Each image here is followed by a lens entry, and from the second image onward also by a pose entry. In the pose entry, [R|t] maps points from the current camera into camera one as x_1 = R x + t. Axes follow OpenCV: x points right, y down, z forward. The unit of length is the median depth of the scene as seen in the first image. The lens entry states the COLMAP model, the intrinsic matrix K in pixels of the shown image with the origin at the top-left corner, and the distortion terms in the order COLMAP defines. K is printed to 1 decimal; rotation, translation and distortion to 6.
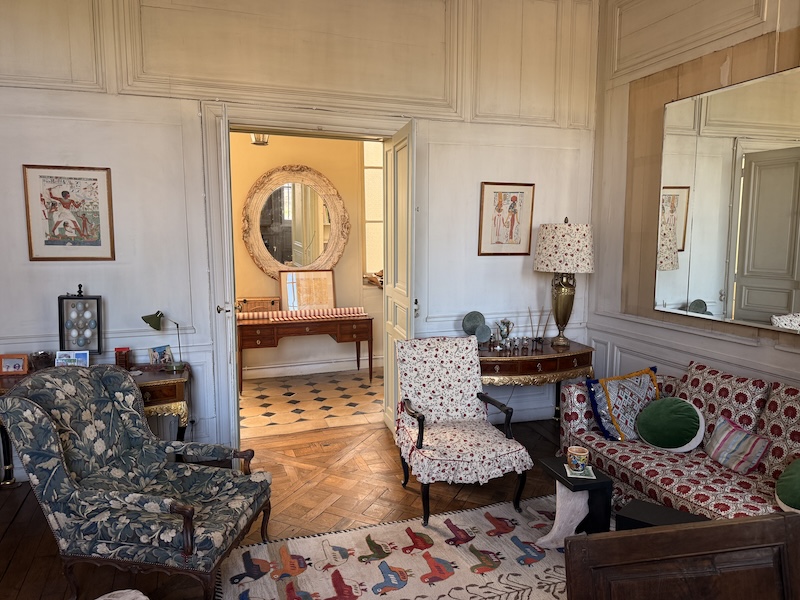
lens RADIAL K [[586.6, 0, 422.2], [0, 586.6, 302.1], [0, 0, 1]] dist [0.007099, 0.003614]
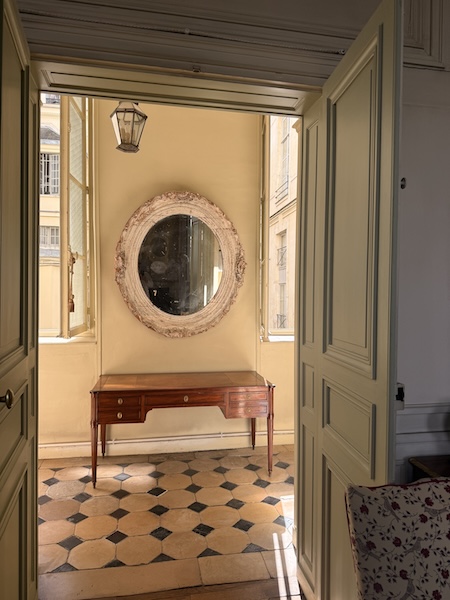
lens RADIAL K [[420.6, 0, 215.5], [0, 420.6, 303.8], [0, 0, 1]] dist [0.111524, -0.164617]
pose [[0.980457, 0.009514, -0.196504, -0.053229], [-0.029095, 0.994859, -0.097001, -0.021882], [0.194571, 0.100822, 0.975693, 0.458617]]
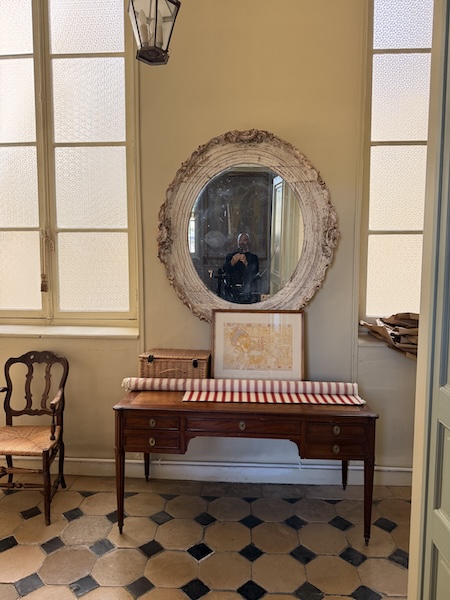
lens RADIAL K [[420.6, 0, 215.5], [0, 420.6, 303.8], [0, 0, 1]] dist [0.111524, -0.164617]
pose [[0.909936, 0.037227, -0.413074, -0.063409], [-0.054931, 0.998007, -0.031062, -0.047118], [0.411094, 0.050955, 0.910168, 0.620112]]
